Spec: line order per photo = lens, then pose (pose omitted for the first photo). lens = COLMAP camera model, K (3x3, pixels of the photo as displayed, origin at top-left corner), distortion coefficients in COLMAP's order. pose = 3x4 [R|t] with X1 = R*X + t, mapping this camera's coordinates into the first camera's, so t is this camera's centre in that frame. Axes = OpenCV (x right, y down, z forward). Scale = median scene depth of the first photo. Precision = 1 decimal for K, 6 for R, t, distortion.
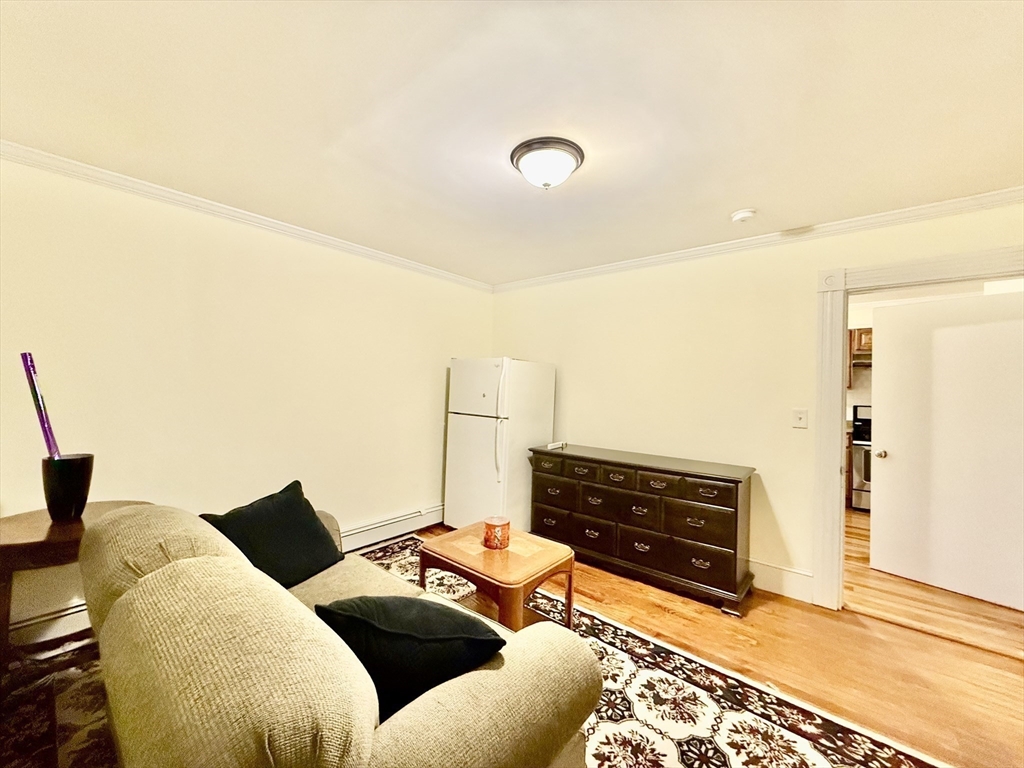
lens RADIAL K [[408.2, 0, 508.9], [0, 408.2, 384.0], [0, 0, 1]] dist [-0.000843, 0.000017]
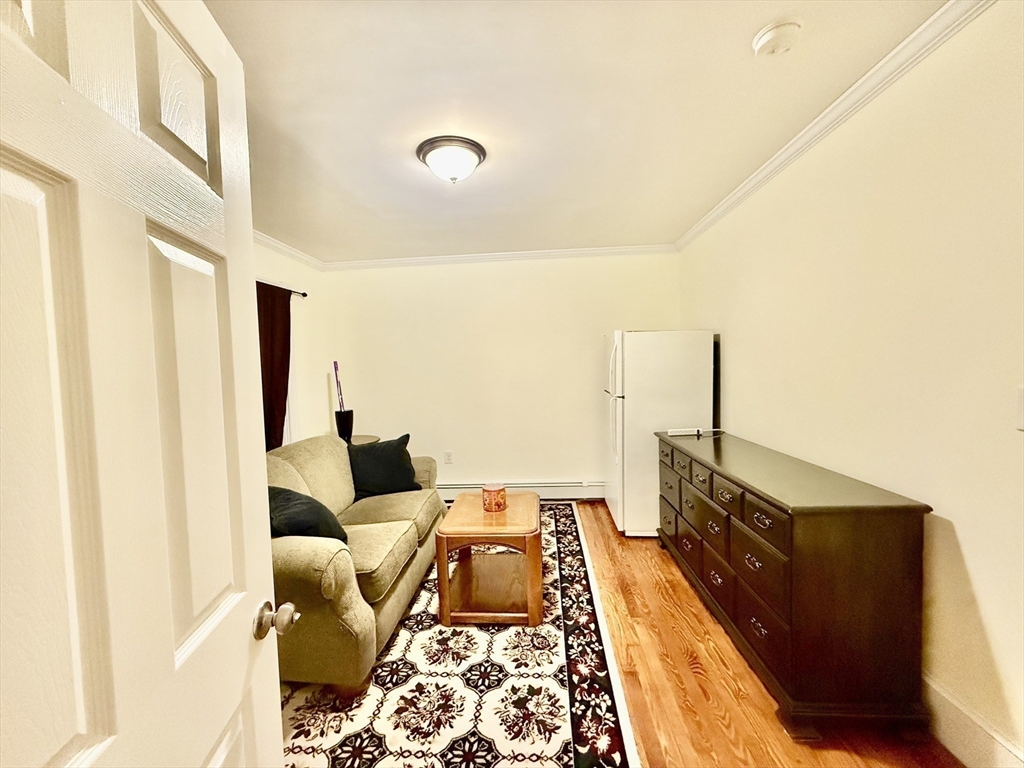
lens RADIAL K [[408.2, 0, 508.9], [0, 408.2, 384.0], [0, 0, 1]] dist [-0.000843, 0.000017]
pose [[0.587203, -0.007326, -0.809406, 1.040884], [0.052315, 0.998212, 0.028918, 0.026455], [0.807747, -0.059325, 0.586537, 0.455609]]
